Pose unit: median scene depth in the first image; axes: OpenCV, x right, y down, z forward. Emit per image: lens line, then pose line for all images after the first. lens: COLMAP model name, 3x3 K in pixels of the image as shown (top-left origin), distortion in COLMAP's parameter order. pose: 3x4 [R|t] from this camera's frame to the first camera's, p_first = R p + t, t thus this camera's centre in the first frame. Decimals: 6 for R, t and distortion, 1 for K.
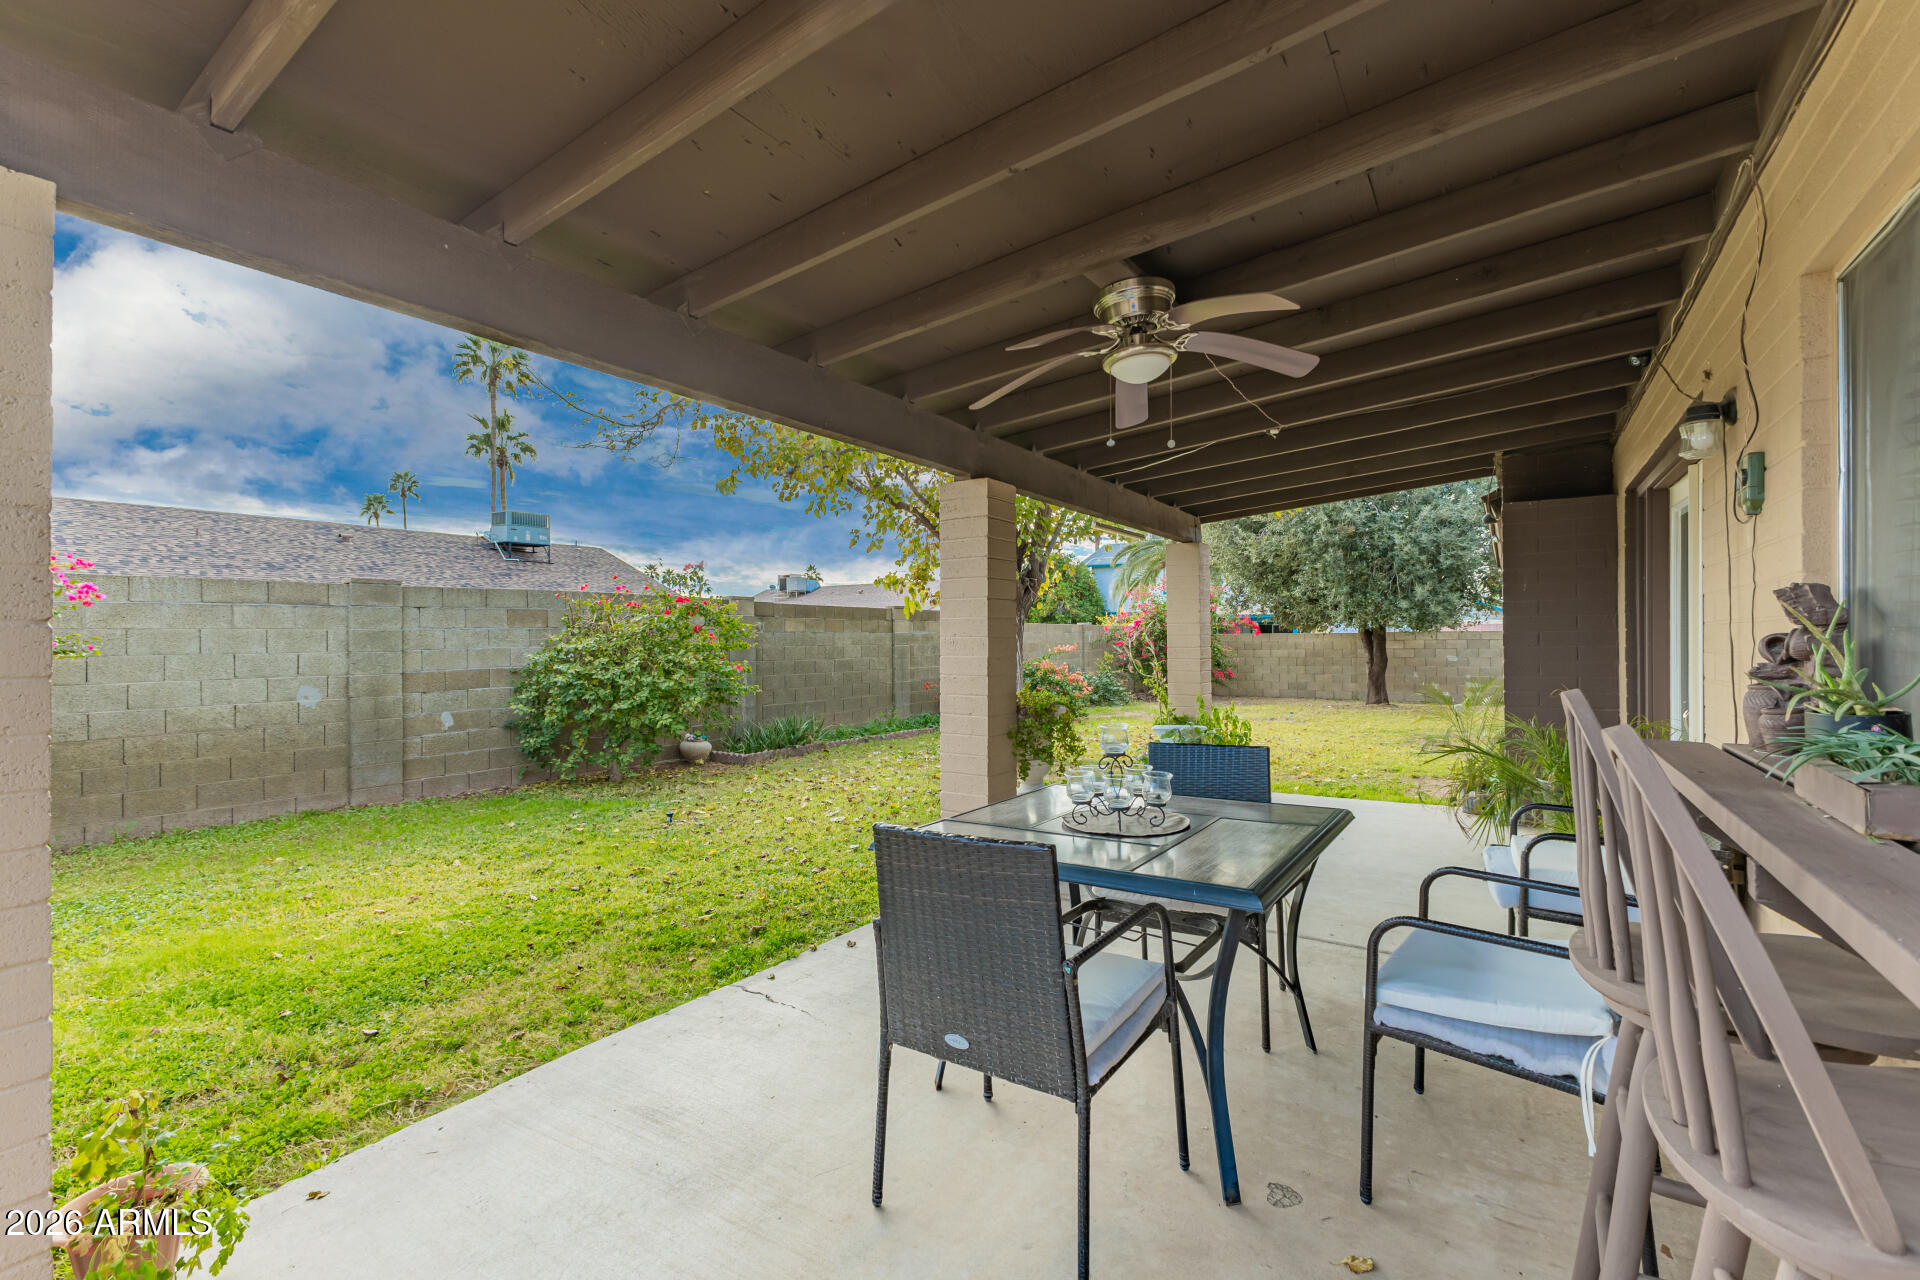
lens RADIAL K [[829.6, 0, 986.3], [0, 829.6, 638.1], [0, 0, 1]] dist [0.014950, 0.000012]
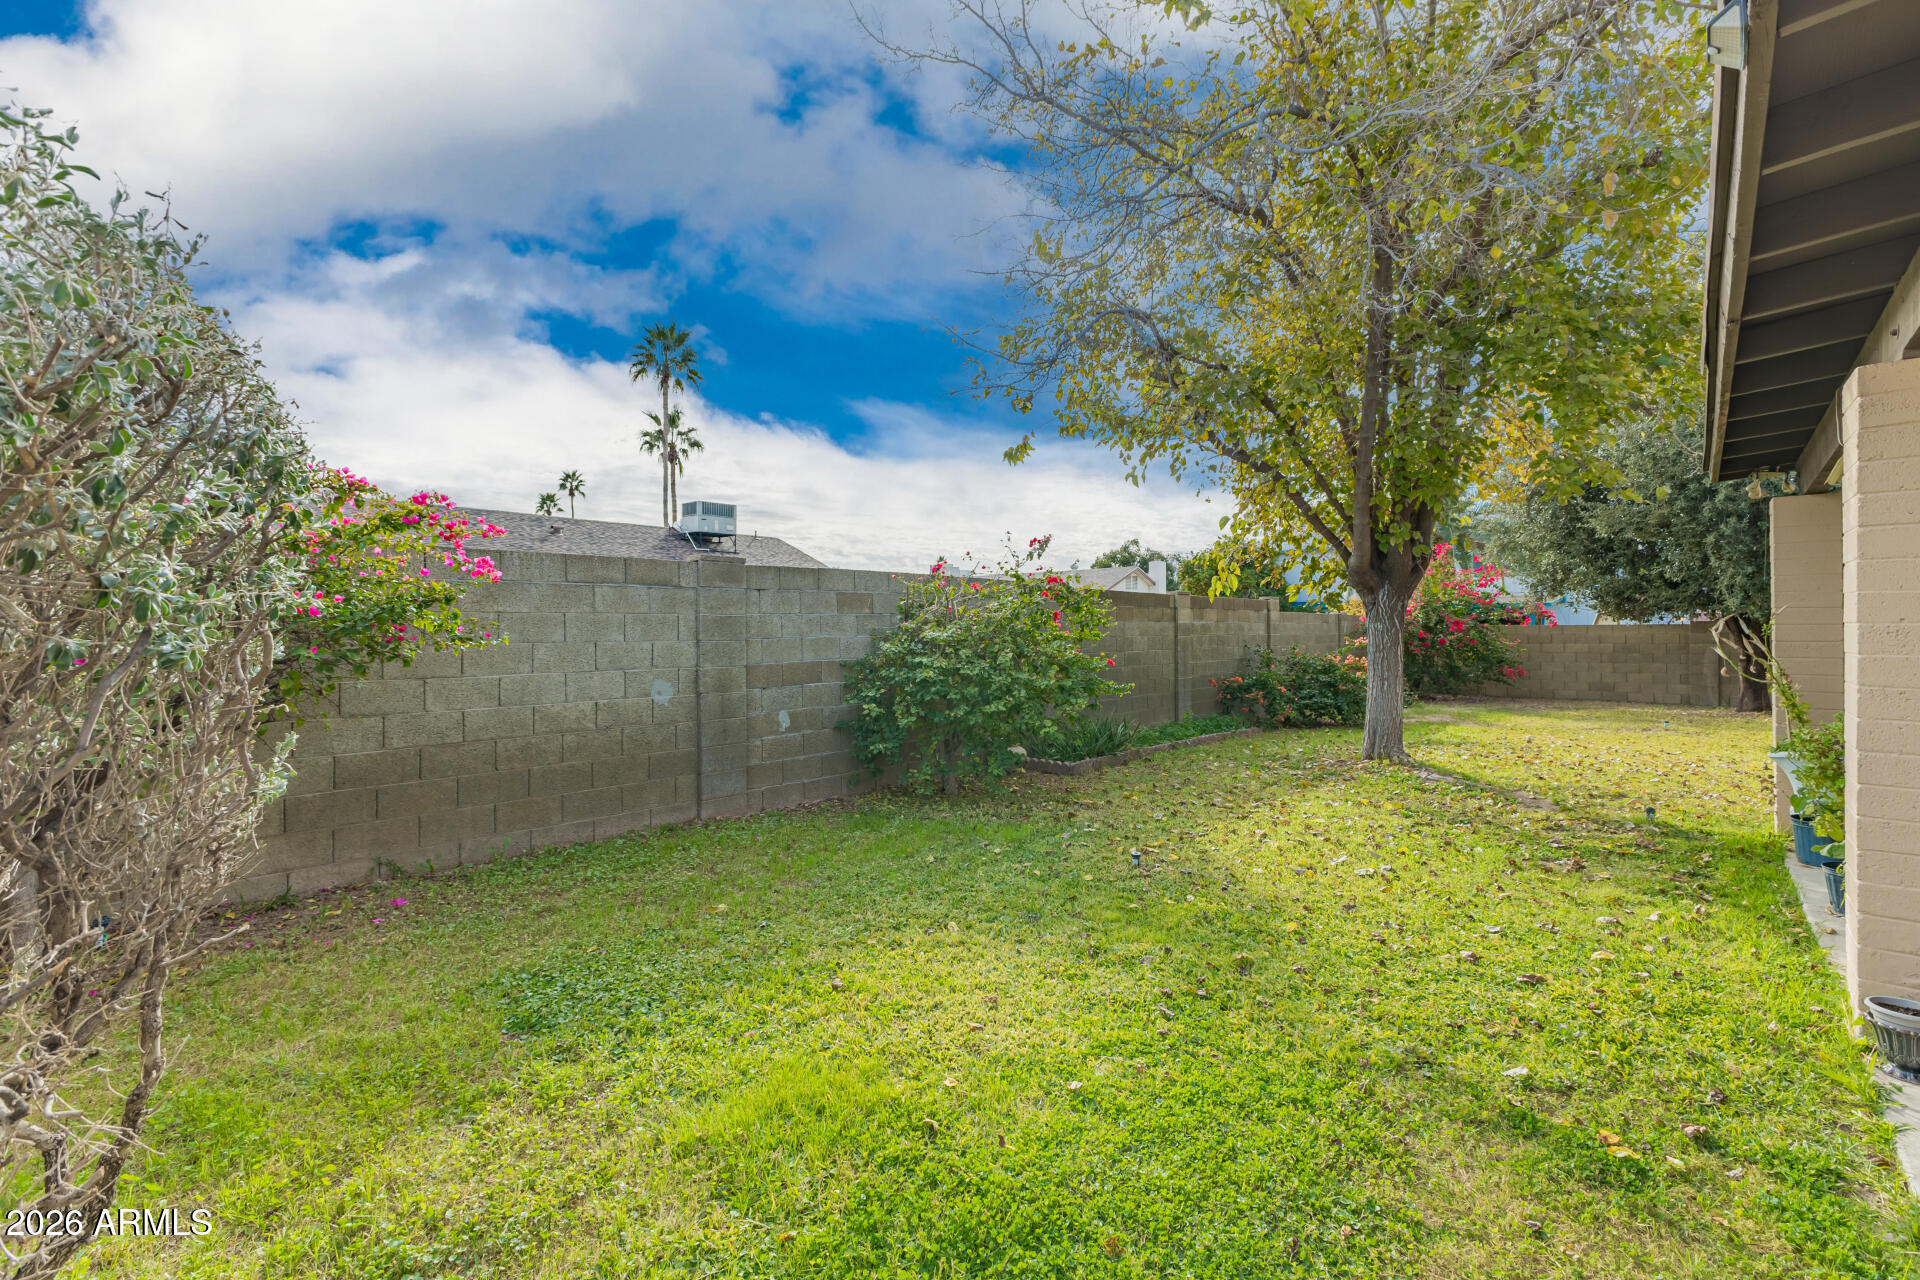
lens RADIAL K [[829.6, 0, 986.3], [0, 829.6, 638.1], [0, 0, 1]] dist [0.014950, 0.000012]
pose [[0.990916, 0.004700, -0.134403, -0.333209], [-0.003351, 0.999942, 0.010259, 0.003899], [0.134444, -0.009715, 0.990874, 0.181212]]
